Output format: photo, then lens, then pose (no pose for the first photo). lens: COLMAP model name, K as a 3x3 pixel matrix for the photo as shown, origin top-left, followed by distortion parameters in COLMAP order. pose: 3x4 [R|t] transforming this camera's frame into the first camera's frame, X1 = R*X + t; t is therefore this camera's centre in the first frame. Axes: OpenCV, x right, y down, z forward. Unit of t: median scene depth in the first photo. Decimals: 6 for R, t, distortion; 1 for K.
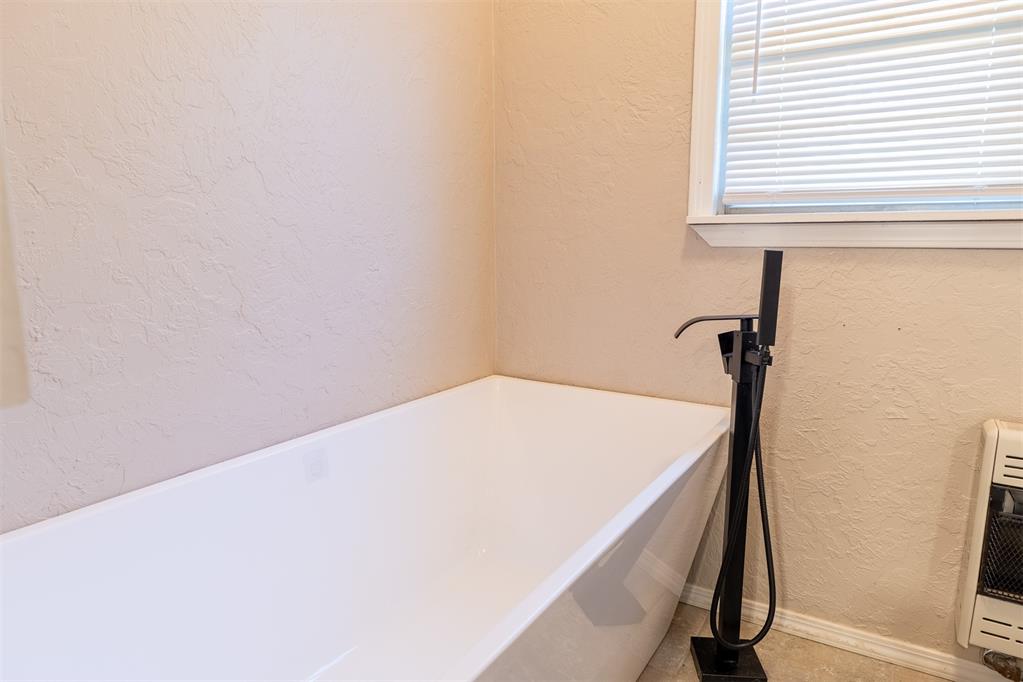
lens RADIAL K [[641.7, 0, 511.2], [0, 641.7, 336.1], [0, 0, 1]] dist [0.000357, -0.006896]
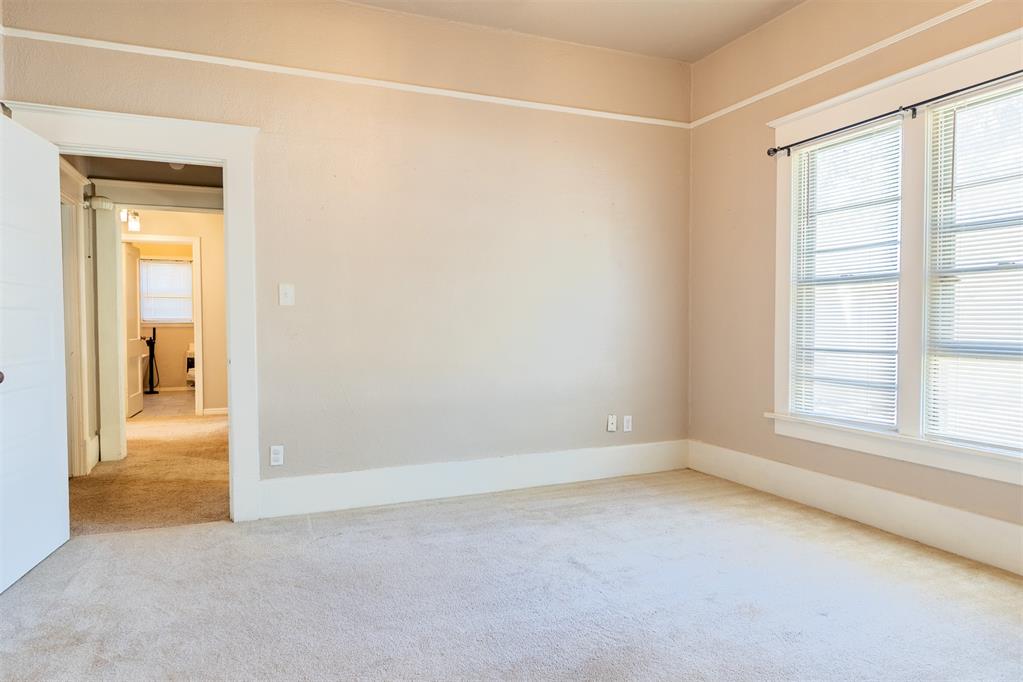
lens RADIAL K [[641.7, 0, 511.1], [0, 641.7, 338.0], [0, 0, 1]] dist [0.000357, -0.006896]
pose [[0.584501, -0.031229, 0.810791, -2.841328], [0.117143, 0.992038, -0.046238, 0.719073], [-0.802892, 0.122005, 0.583506, -5.884291]]
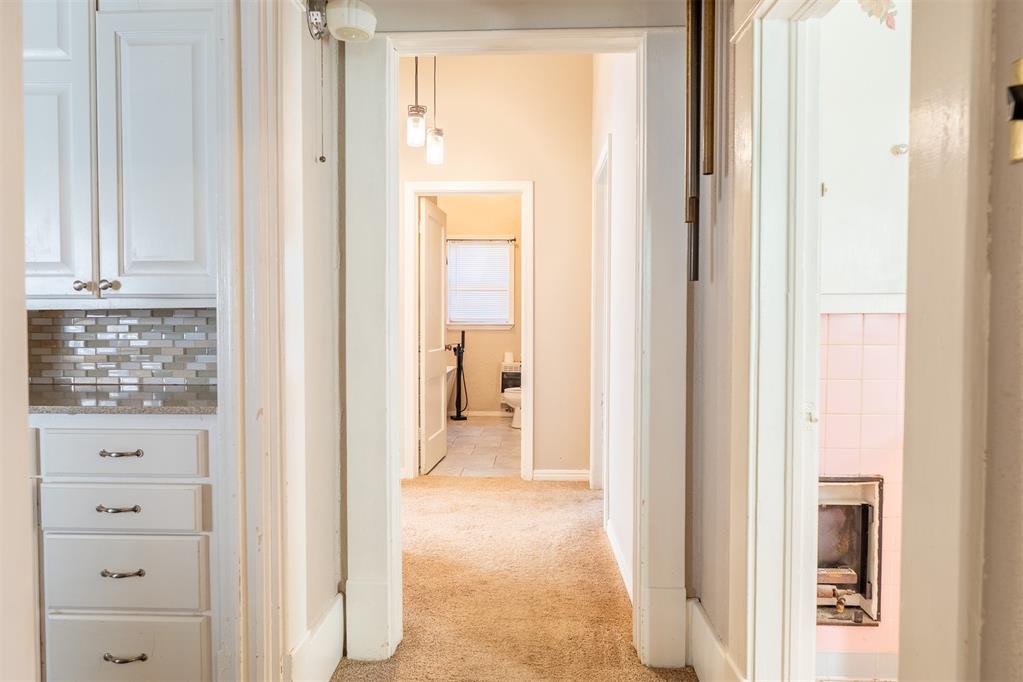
lens RADIAL K [[641.7, 0, 511.7], [0, 641.7, 338.7], [0, 0, 1]] dist [0.000357, -0.006896]
pose [[0.870124, -0.016825, 0.492546, -1.703656], [0.068755, 0.993788, -0.087515, 0.389691], [-0.488013, 0.110014, 0.865875, -3.470050]]
